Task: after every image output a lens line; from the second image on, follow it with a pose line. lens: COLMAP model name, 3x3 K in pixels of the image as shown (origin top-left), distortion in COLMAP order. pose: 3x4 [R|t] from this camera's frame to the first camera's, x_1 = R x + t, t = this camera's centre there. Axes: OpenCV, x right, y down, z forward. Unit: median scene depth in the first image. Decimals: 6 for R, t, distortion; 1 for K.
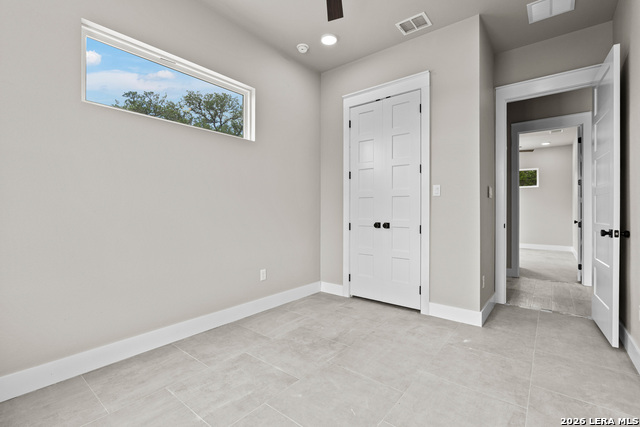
lens RADIAL K [[290.5, 0, 320.9], [0, 290.5, 208.4], [0, 0, 1]] dist [-0.004526, 0.000717]
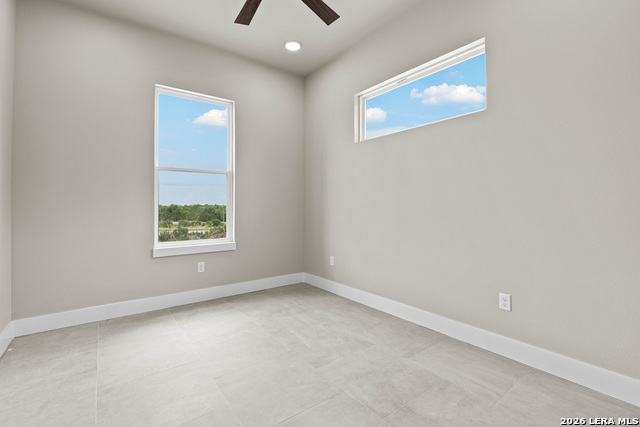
lens RADIAL K [[290.5, 0, 320.9], [0, 290.5, 208.4], [0, 0, 1]] dist [-0.004526, 0.000717]
pose [[-0.247775, -0.001244, -0.968817, 0.763182], [0.001066, 0.999998, -0.001557, 0.023963], [0.968817, -0.001419, -0.247773, 1.065605]]
